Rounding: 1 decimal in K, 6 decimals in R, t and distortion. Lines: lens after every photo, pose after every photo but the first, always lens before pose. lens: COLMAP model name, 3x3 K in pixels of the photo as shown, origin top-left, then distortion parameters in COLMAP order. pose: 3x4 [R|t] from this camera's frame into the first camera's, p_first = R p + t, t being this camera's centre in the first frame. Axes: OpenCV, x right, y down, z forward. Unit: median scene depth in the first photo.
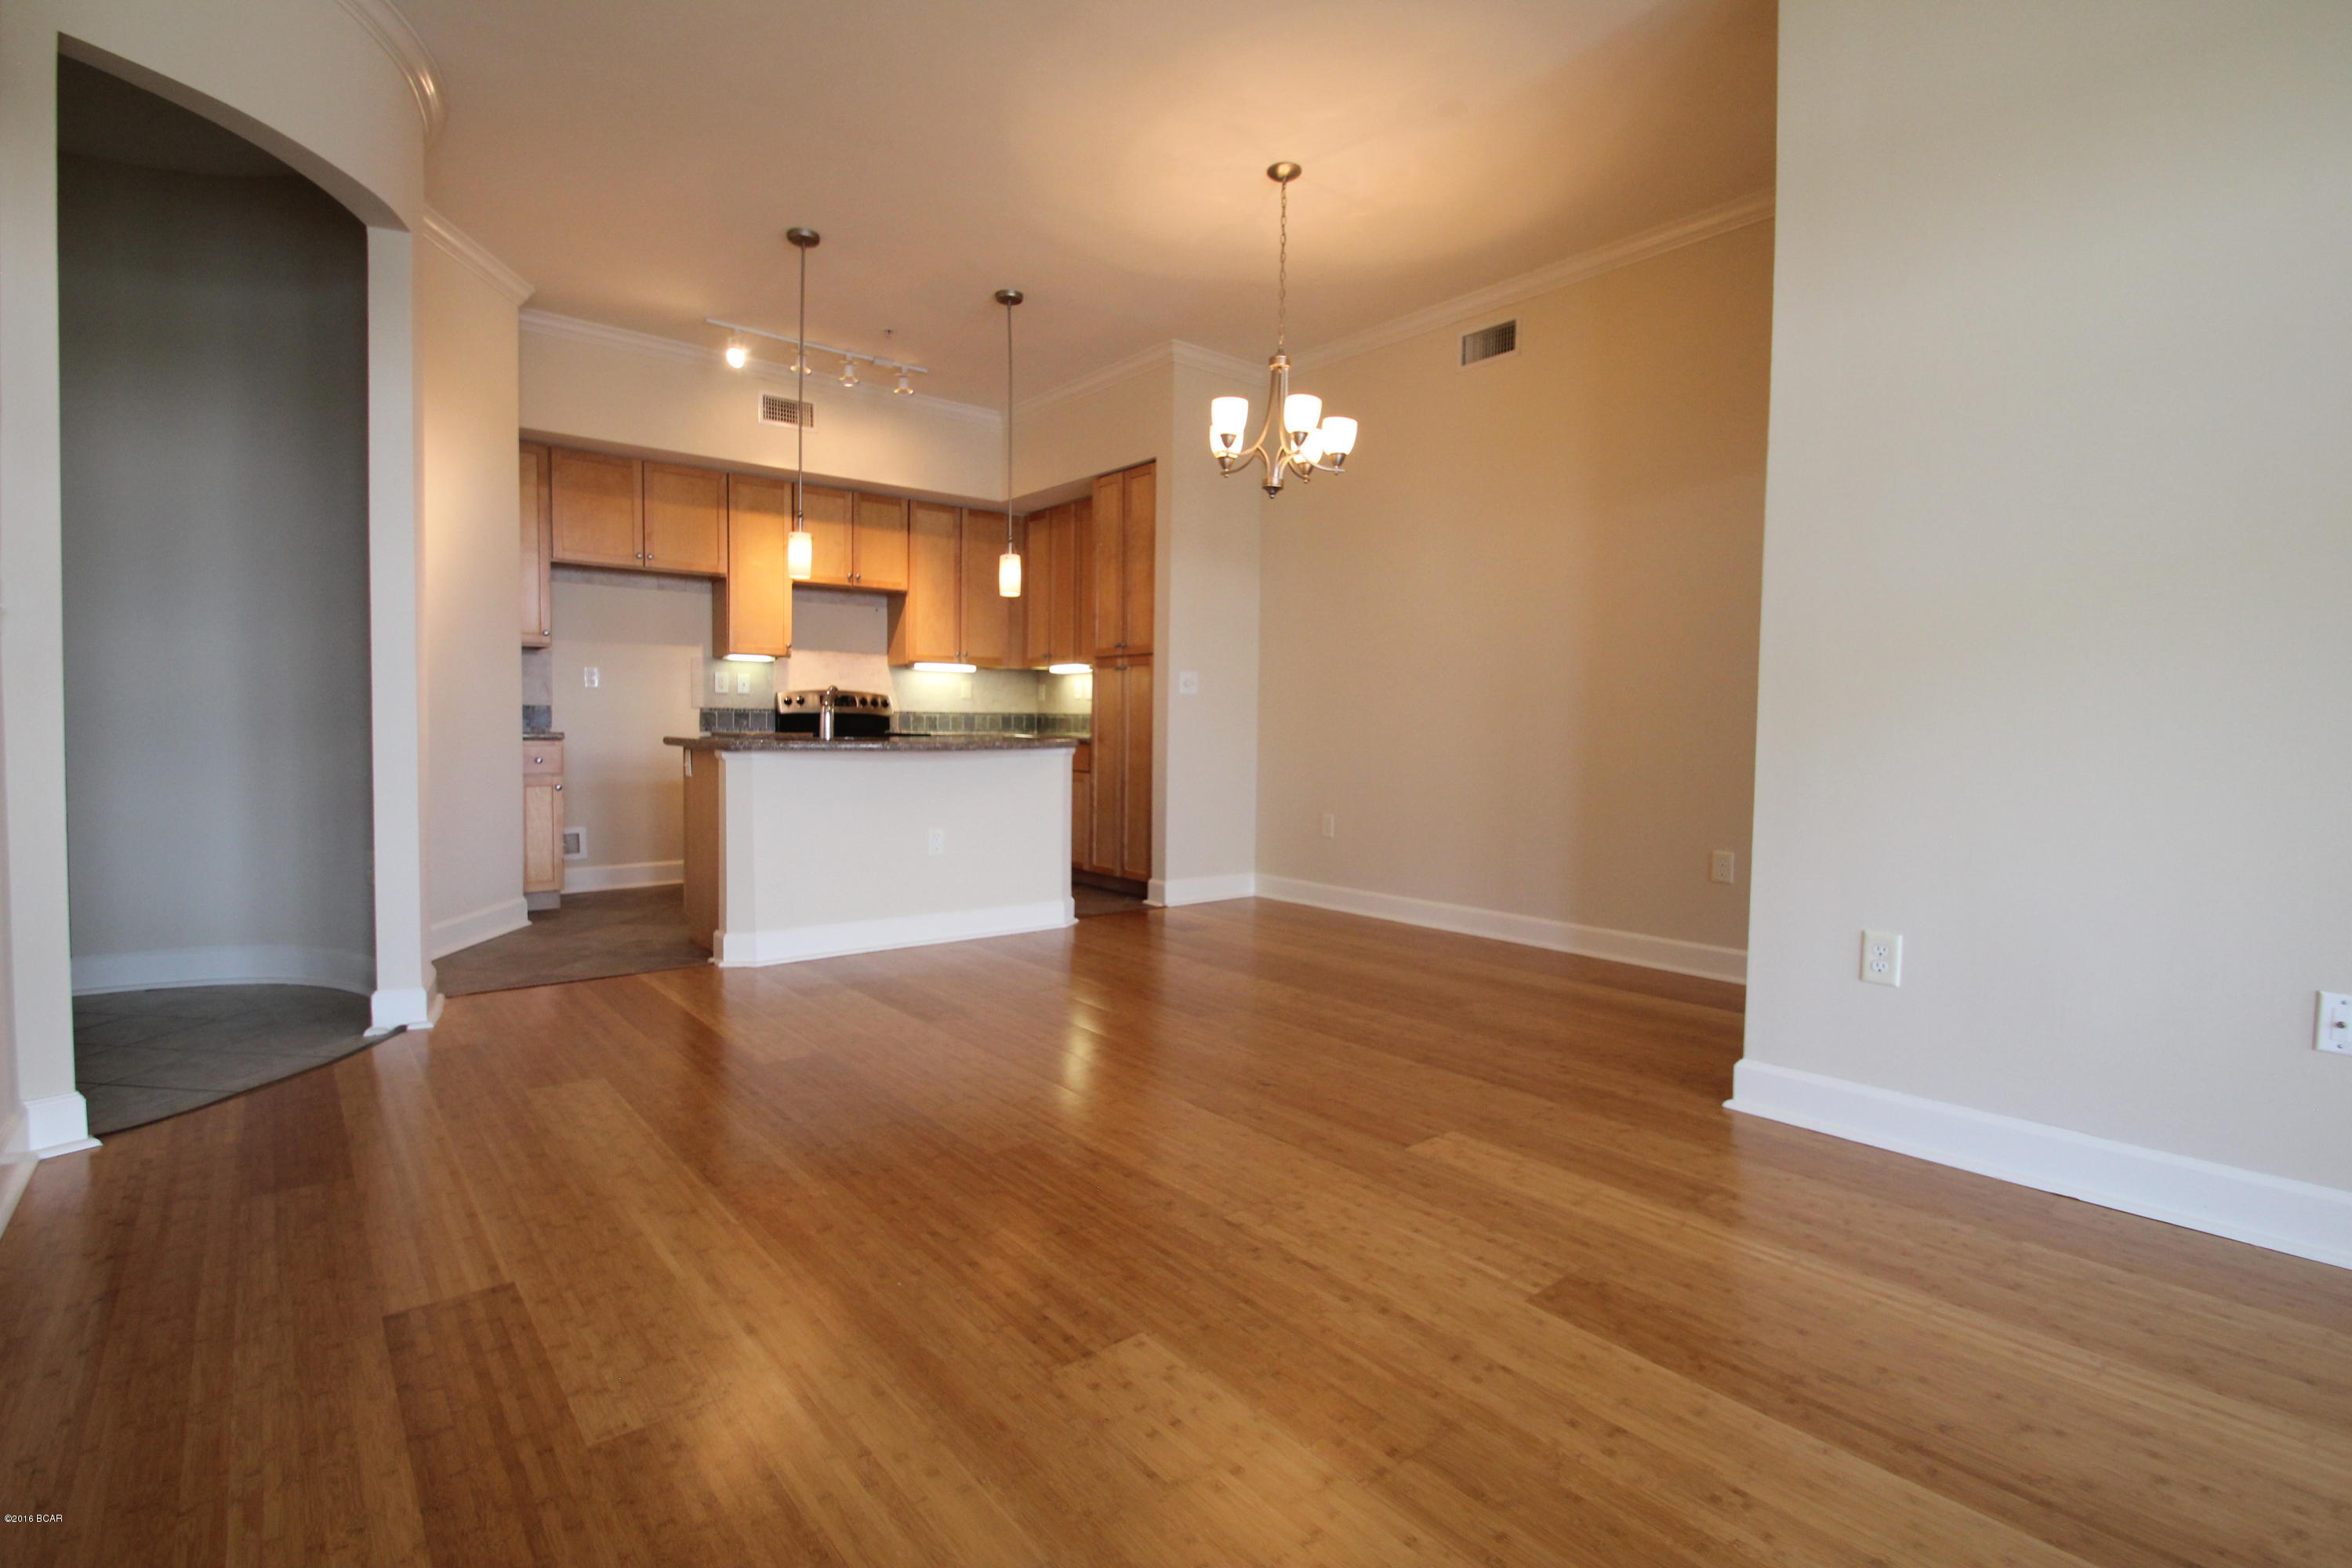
lens RADIAL K [[1080.8, 0, 1164.8], [0, 1080.8, 758.5], [0, 0, 1]] dist [0.010396, -0.014108]
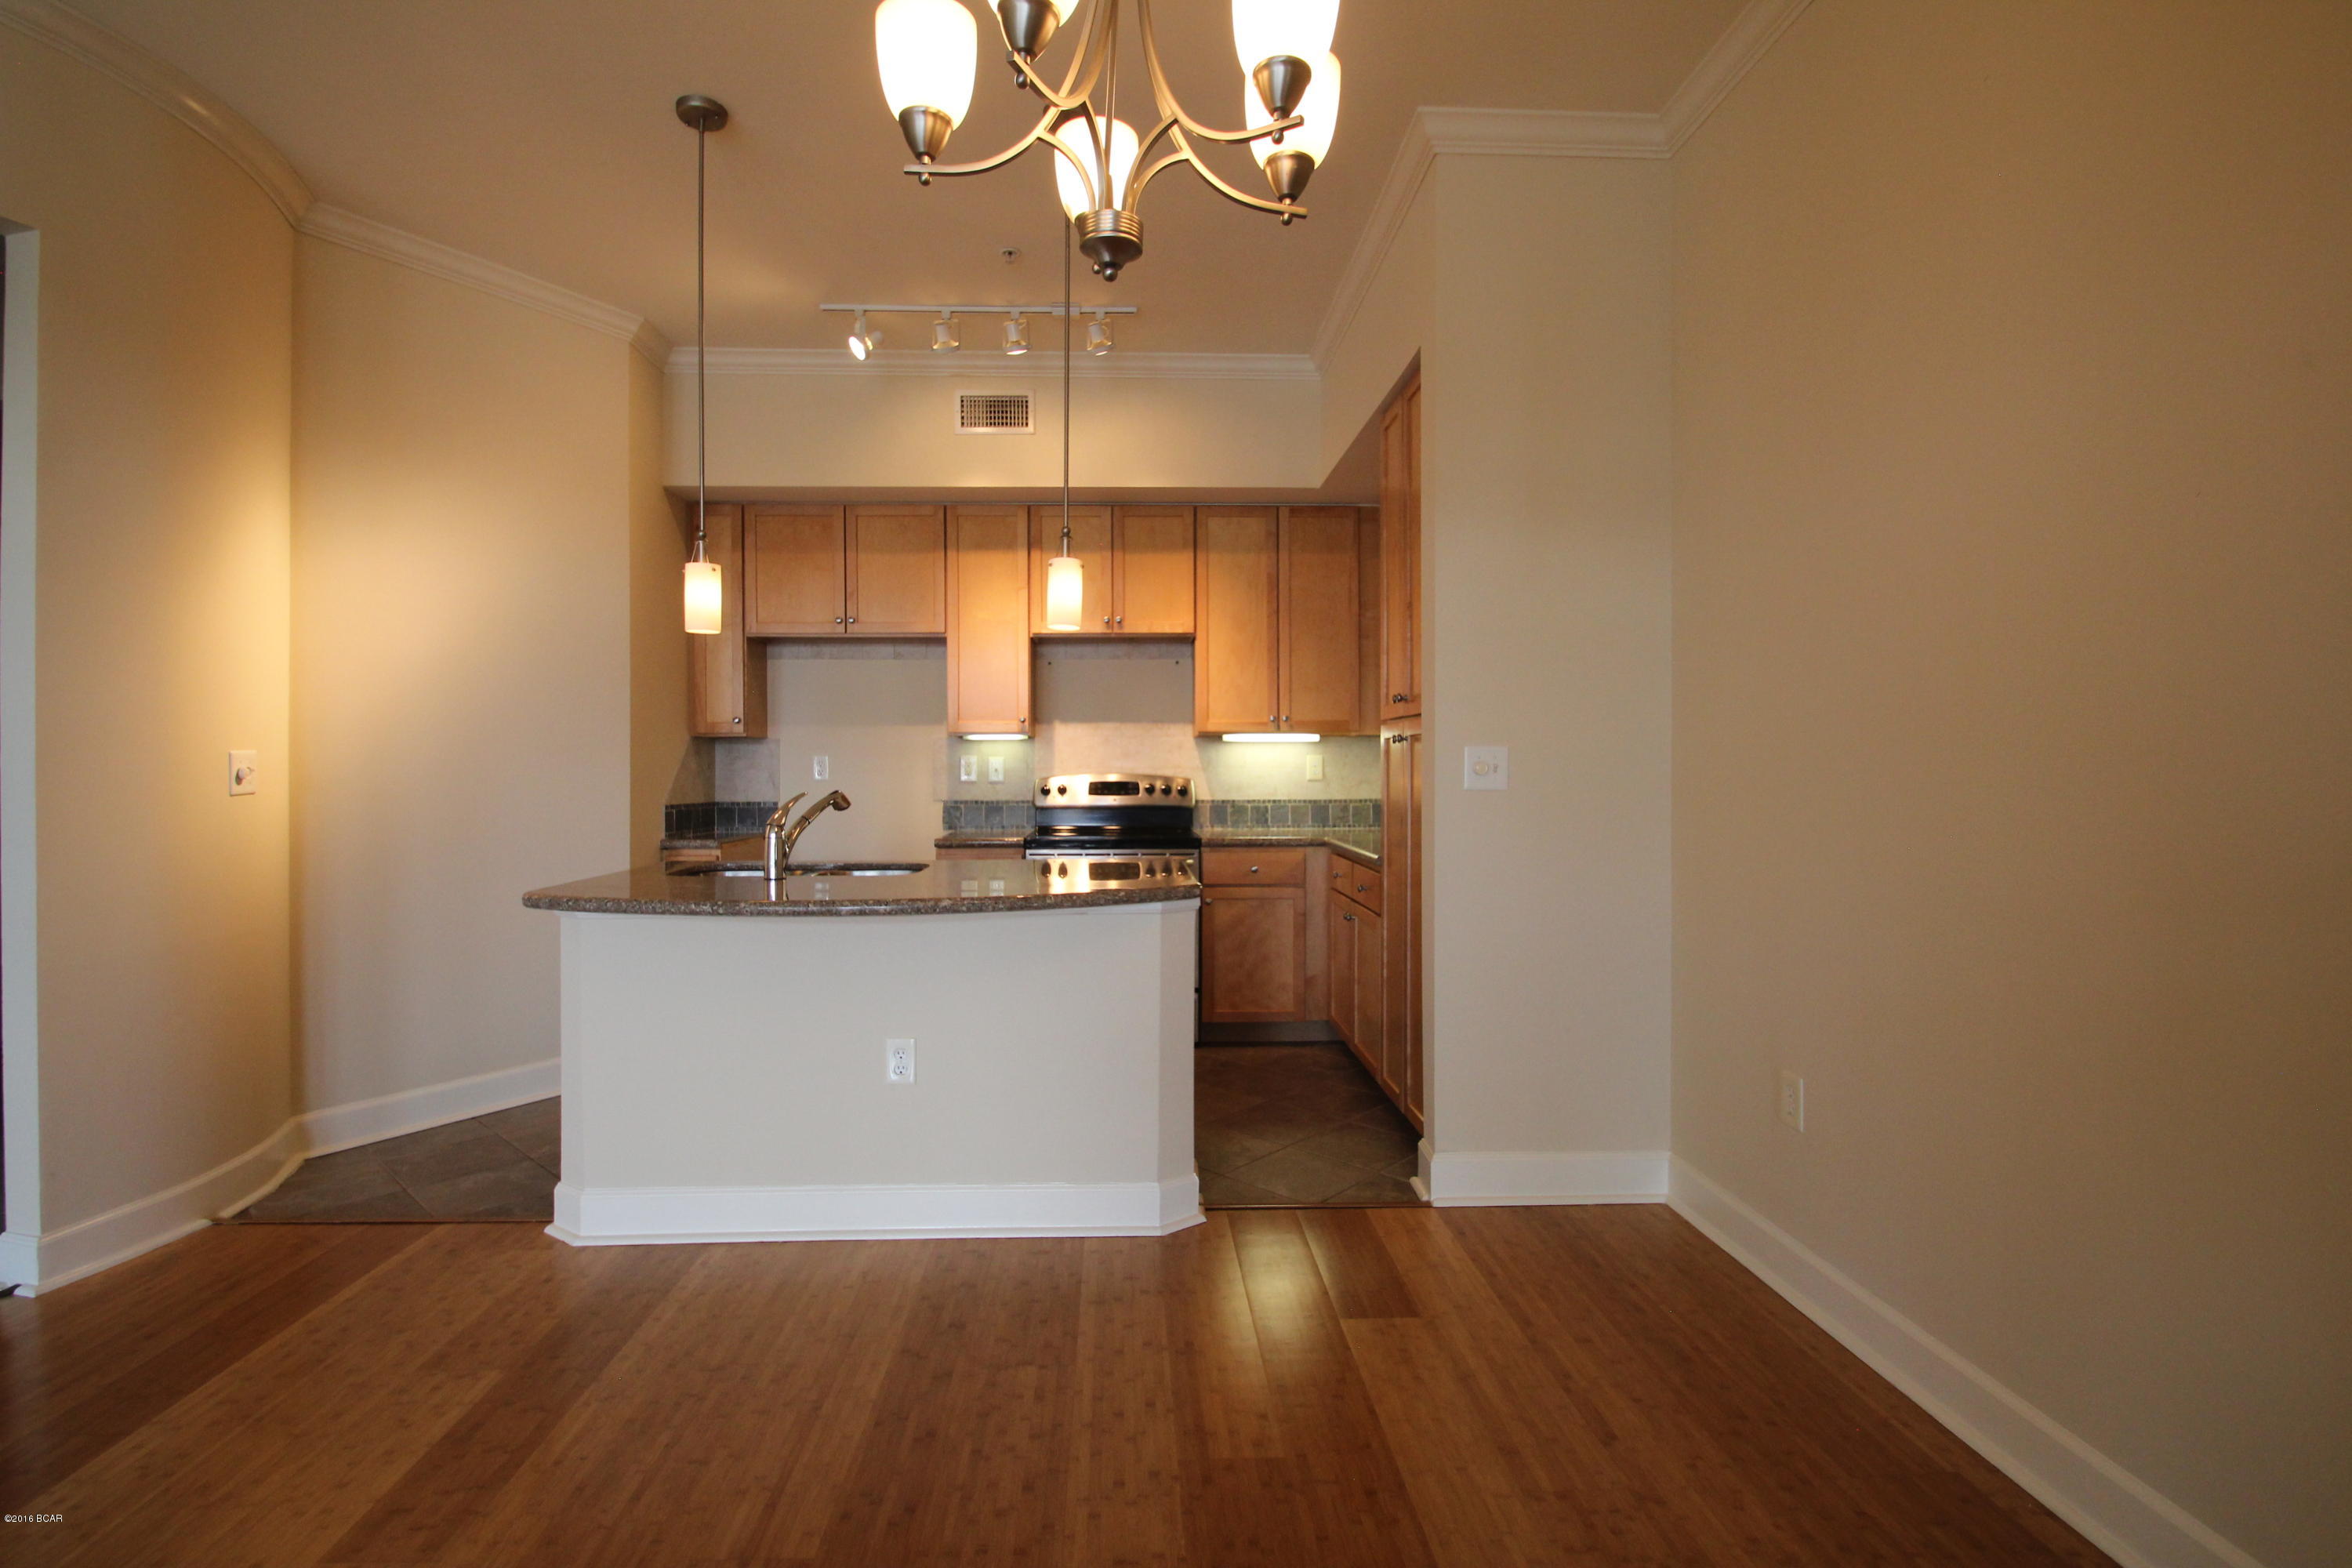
lens RADIAL K [[1080.8, 0, 1164.8], [0, 1080.8, 758.5], [0, 0, 1]] dist [0.010396, -0.014108]
pose [[0.795399, -0.019033, -0.605787, 0.183015], [-0.008452, 0.999061, -0.042487, -0.044052], [0.606027, 0.038914, 0.794492, 0.443366]]
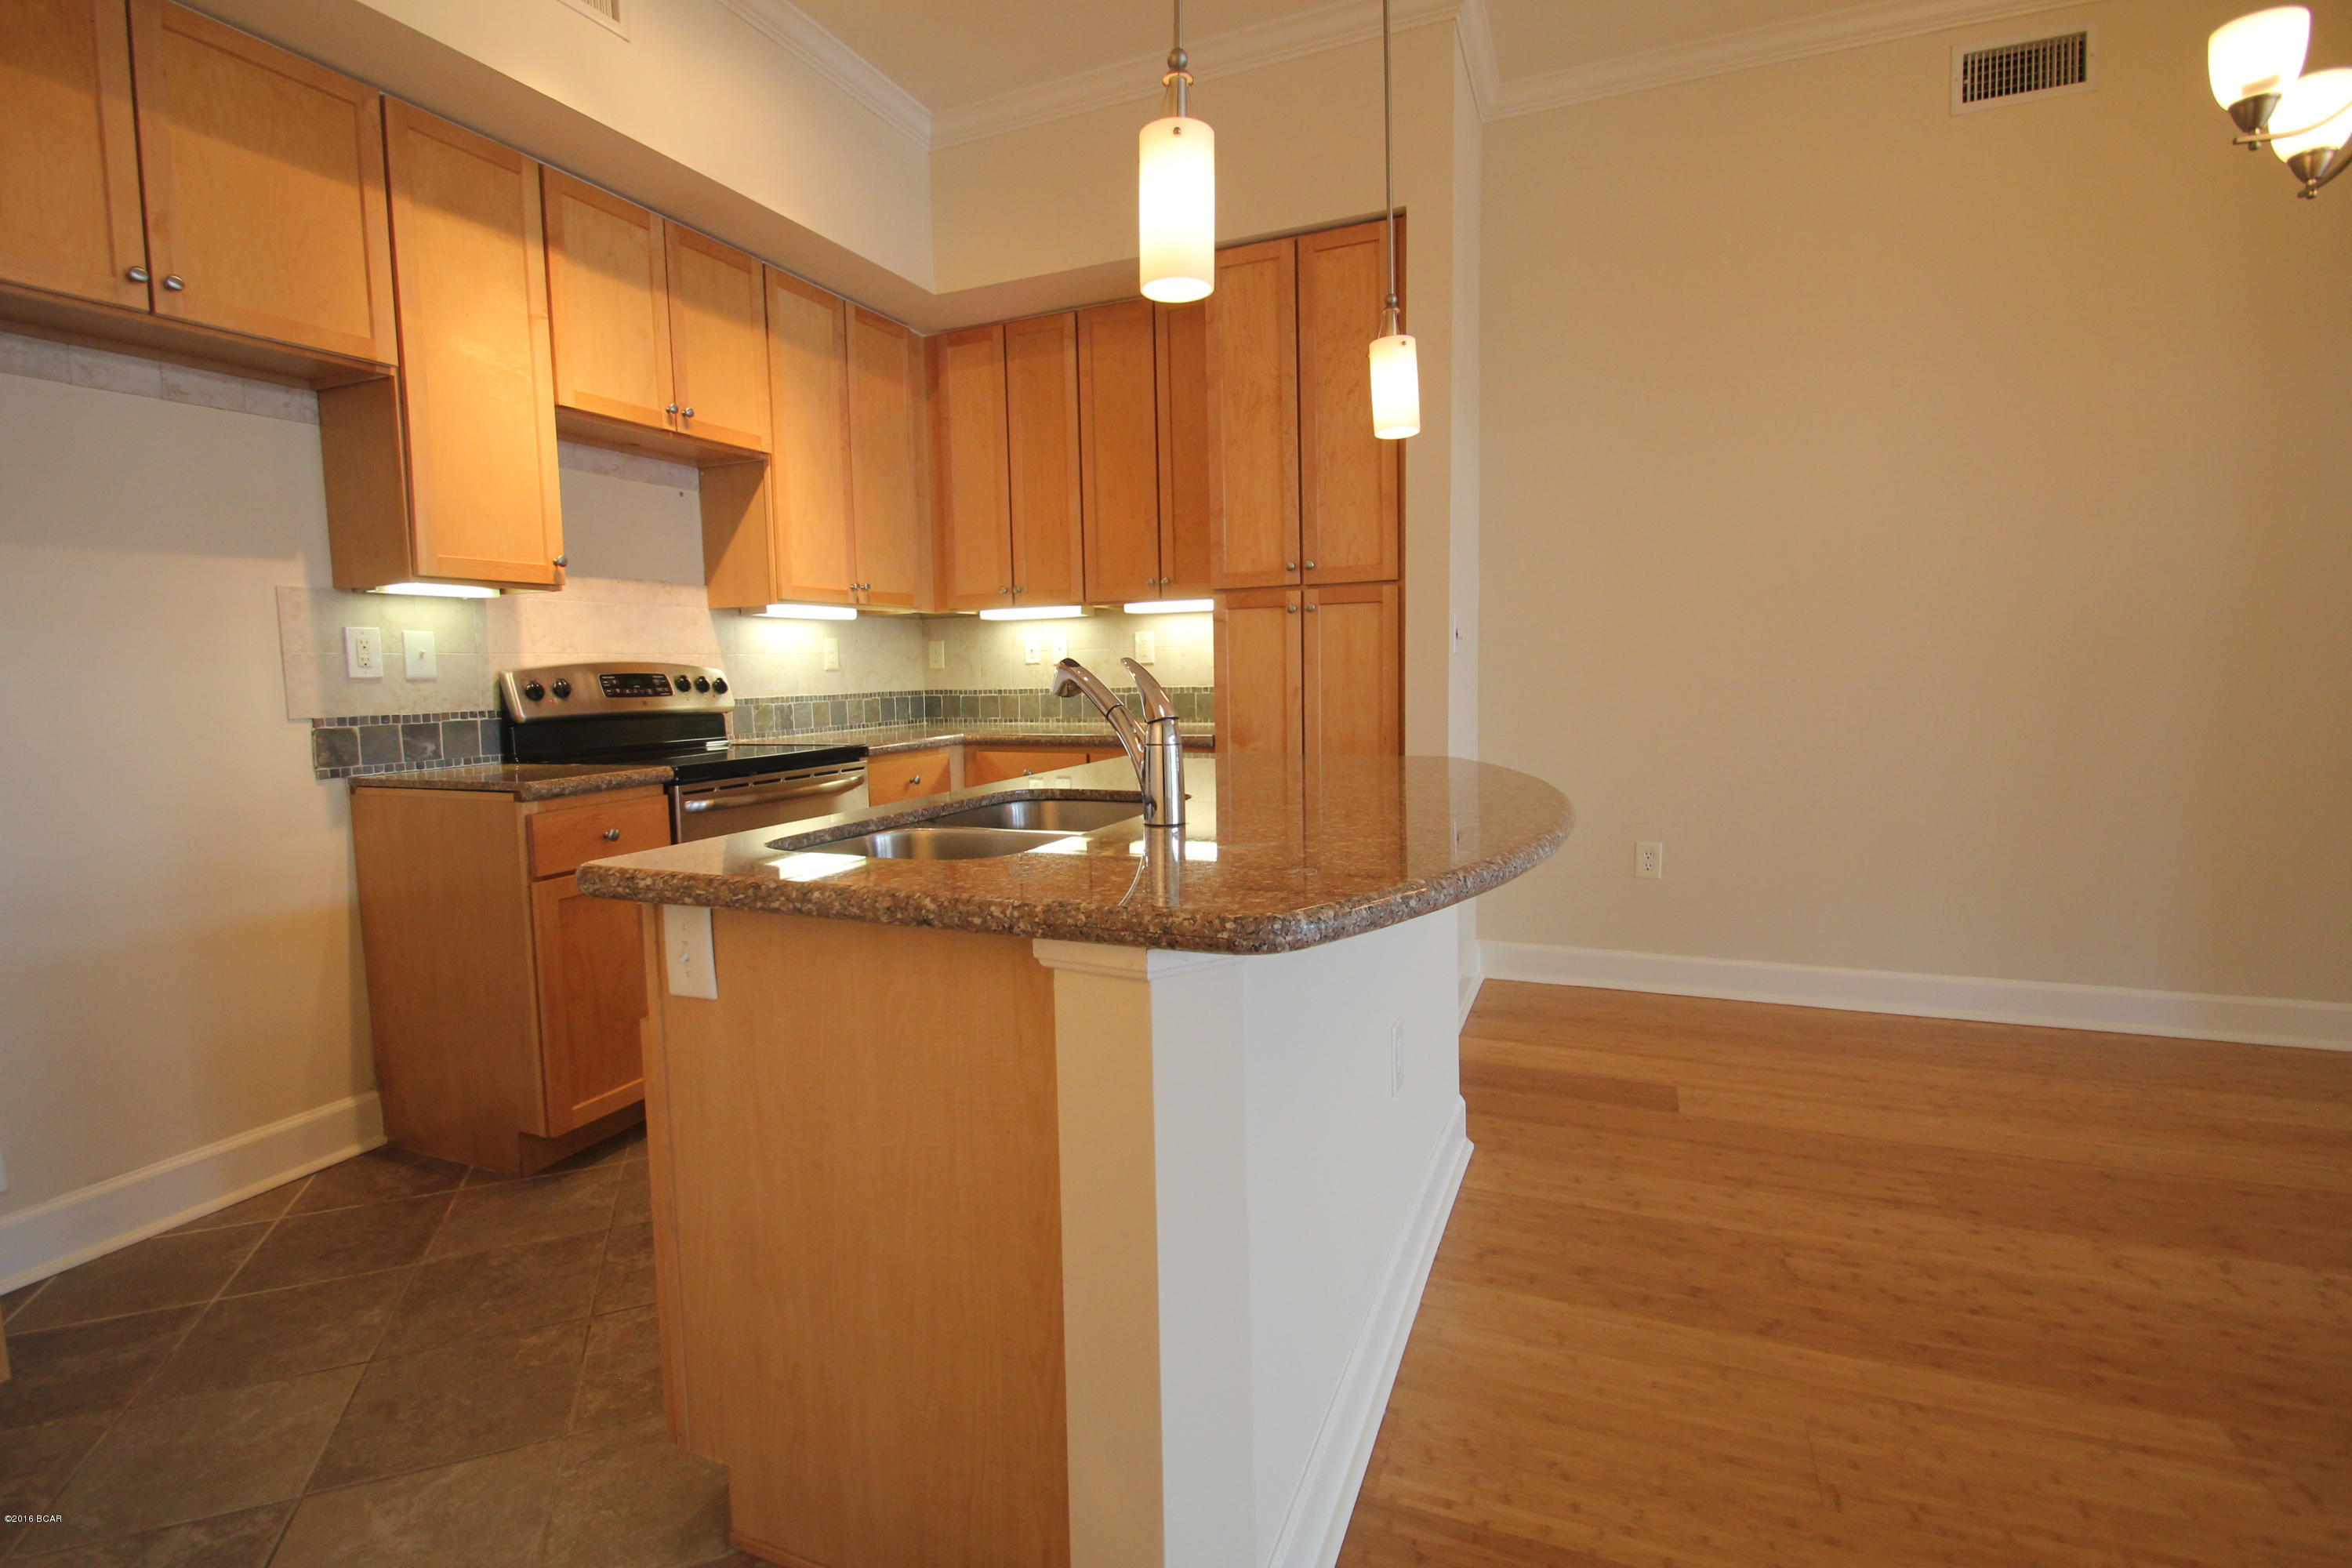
lens RADIAL K [[1080.8, 0, 1164.8], [0, 1080.8, 758.5], [0, 0, 1]] dist [0.010396, -0.014108]
pose [[0.890956, -0.069126, 0.448797, -0.320588], [0.047308, 0.997097, 0.059662, -0.040306], [-0.451618, -0.031924, 0.891640, 0.498043]]
